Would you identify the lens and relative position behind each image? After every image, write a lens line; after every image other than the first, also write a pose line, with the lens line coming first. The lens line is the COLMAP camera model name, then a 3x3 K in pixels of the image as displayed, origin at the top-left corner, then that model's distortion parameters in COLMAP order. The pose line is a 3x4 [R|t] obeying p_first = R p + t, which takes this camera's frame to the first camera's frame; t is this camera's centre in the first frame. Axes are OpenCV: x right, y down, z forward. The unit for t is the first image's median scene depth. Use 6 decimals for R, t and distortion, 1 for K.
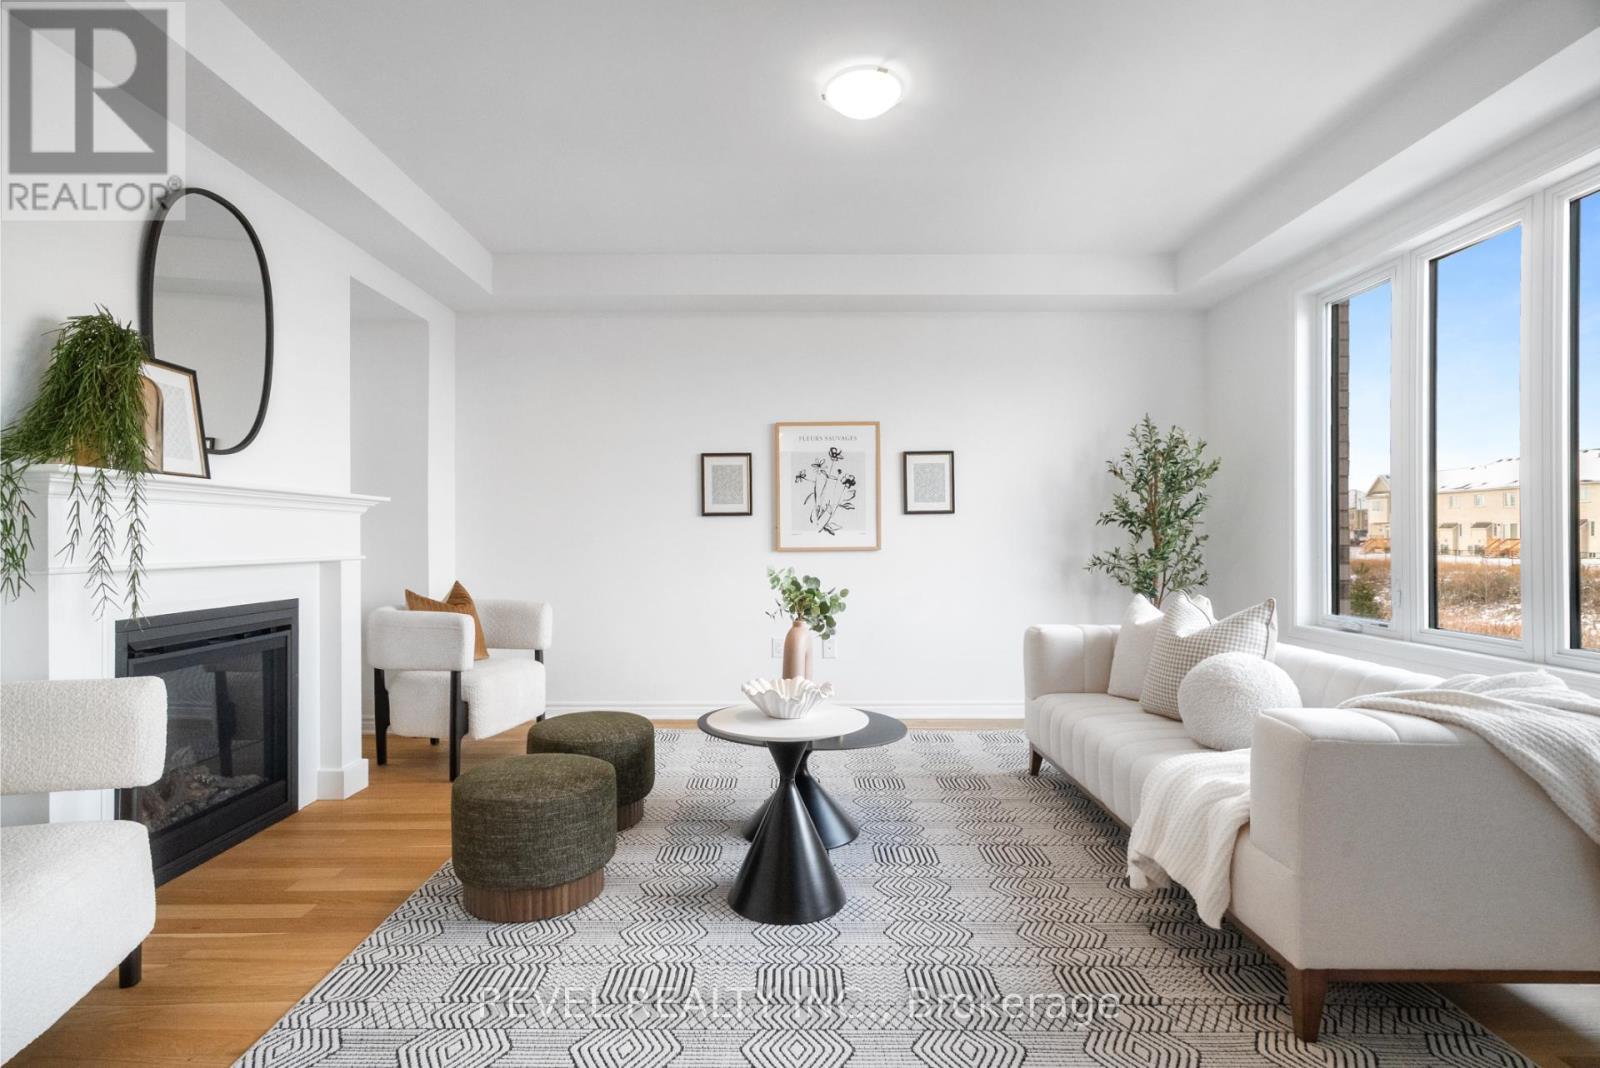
lens RADIAL K [[805.0, 0, 800.0], [0, 805.0, 534.0], [0, 0, 1]] dist [0.002184, 0.000223]
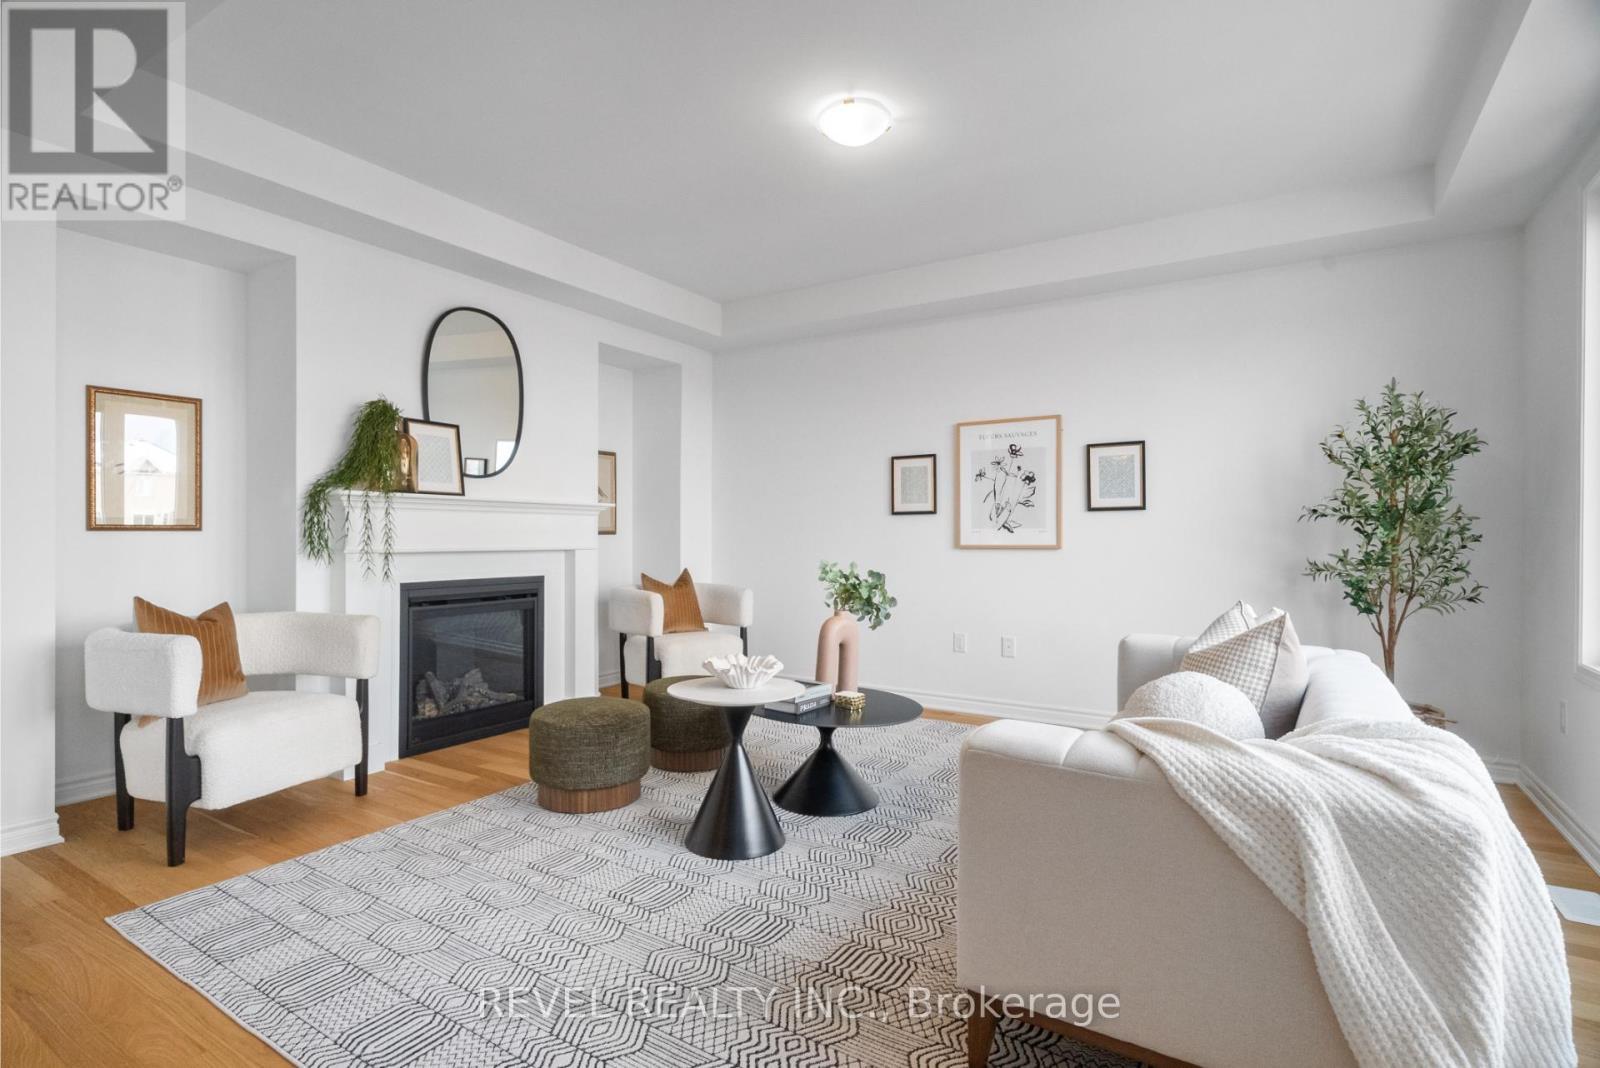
lens RADIAL K [[787.9, 0, 784.7], [0, 787.9, 534.4], [0, 0, 1]] dist [-0.002628, -0.000063]
pose [[0.841113, 0.004621, -0.540840, 0.375429], [-0.002899, 0.999988, 0.004036, -0.000083], [0.540852, -0.001826, 0.841116, 0.040741]]
